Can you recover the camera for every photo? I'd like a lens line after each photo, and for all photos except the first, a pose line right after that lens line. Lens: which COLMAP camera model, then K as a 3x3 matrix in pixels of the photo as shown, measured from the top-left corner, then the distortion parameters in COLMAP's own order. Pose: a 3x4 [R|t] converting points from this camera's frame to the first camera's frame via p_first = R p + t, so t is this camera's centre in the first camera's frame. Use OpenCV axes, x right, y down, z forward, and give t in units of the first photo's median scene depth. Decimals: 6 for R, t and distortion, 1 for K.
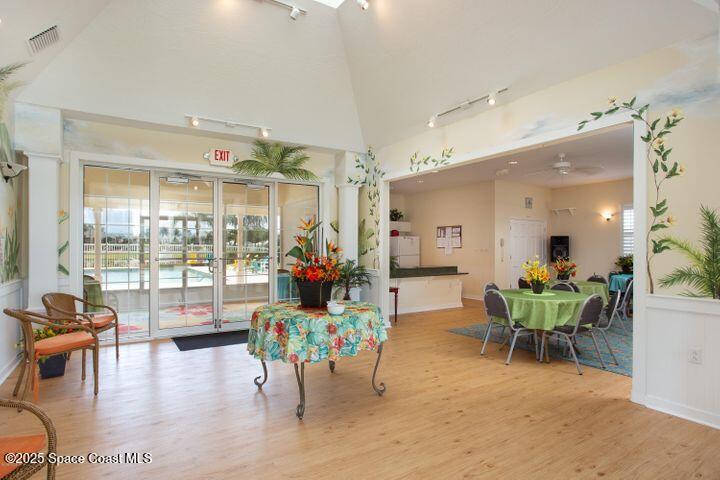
lens RADIAL K [[395.8, 0, 359.6], [0, 395.8, 245.7], [0, 0, 1]] dist [0.006352, 0.002050]
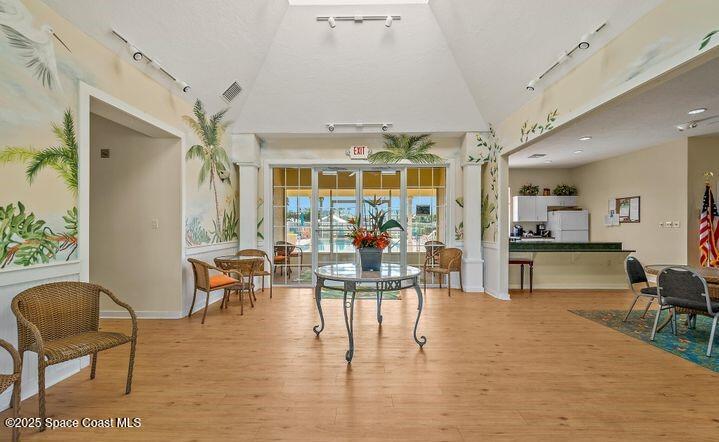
lens RADIAL K [[319.1, 0, 359.3], [0, 319.1, 221.2], [0, 0, 1]] dist [-0.002107, -0.000510]
pose [[0.843182, -0.007011, -0.537582, 0.195676], [0.005149, 0.999974, -0.004965, 0.006412], [0.537603, 0.001418, 0.843197, 0.119178]]
